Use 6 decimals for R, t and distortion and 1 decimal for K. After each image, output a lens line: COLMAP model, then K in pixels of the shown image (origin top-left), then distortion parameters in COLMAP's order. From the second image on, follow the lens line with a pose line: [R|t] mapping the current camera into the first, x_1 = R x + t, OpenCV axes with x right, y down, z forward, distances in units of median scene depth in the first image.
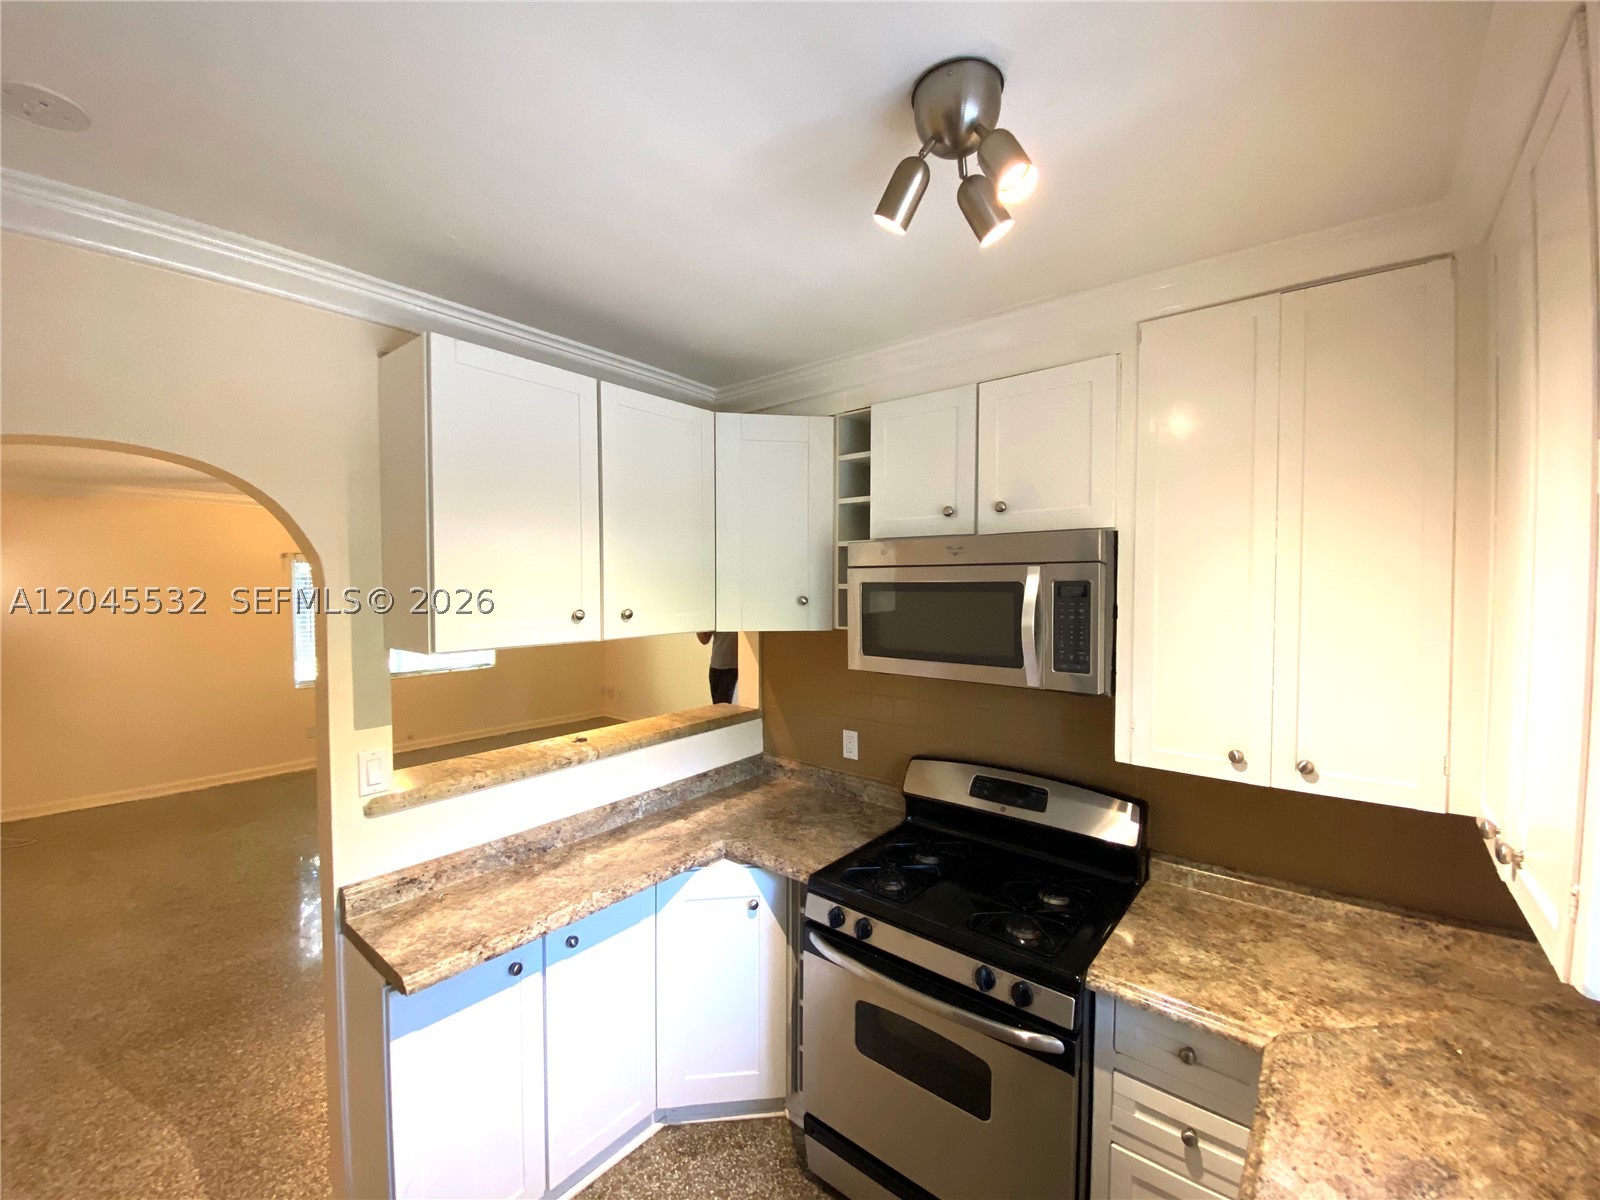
lens RADIAL K [[651.7, 0, 796.3], [0, 651.7, 597.6], [0, 0, 1]] dist [0.017365, -0.019038]
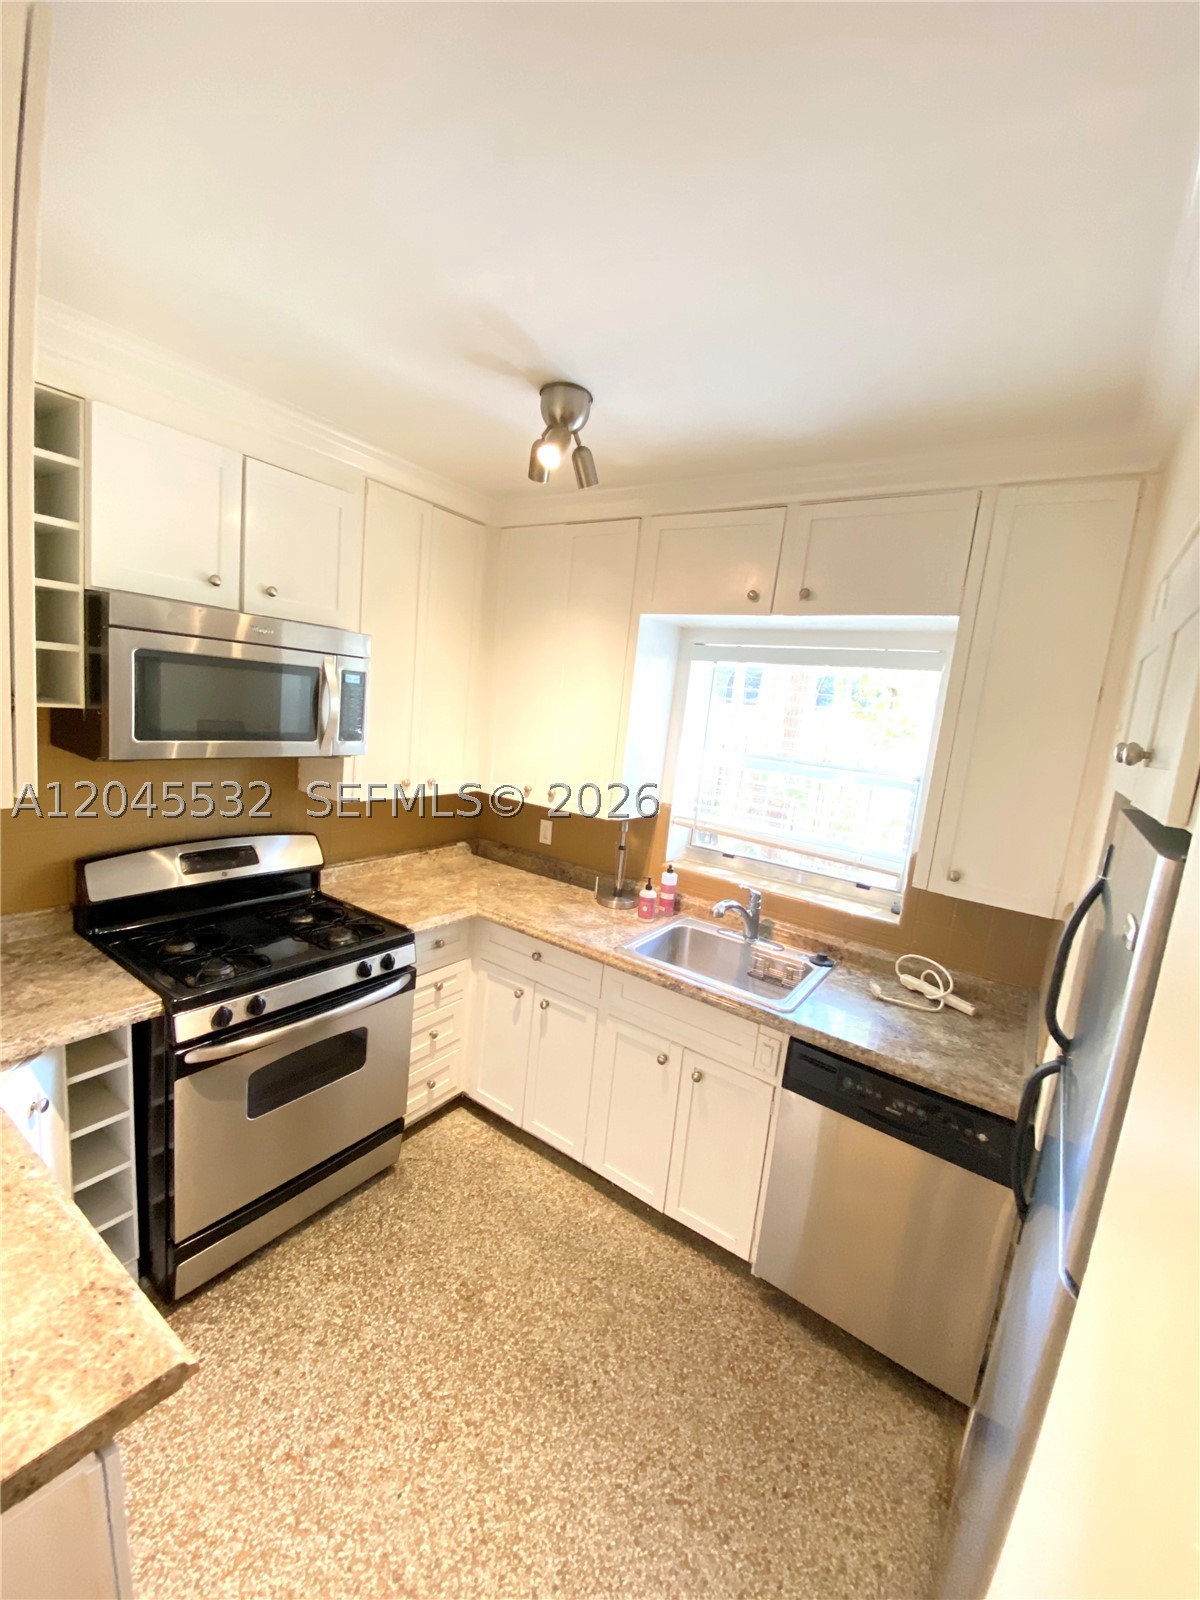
lens RADIAL K [[651.7, 0, 600.0], [0, 651.7, 800.0], [0, 0, 1]] dist [0.017365, -0.019038]
pose [[-0.098947, -0.160540, 0.982057, -0.901691], [-0.076353, 0.985216, 0.153364, -0.008264], [-0.992159, -0.059808, -0.109742, 0.596829]]
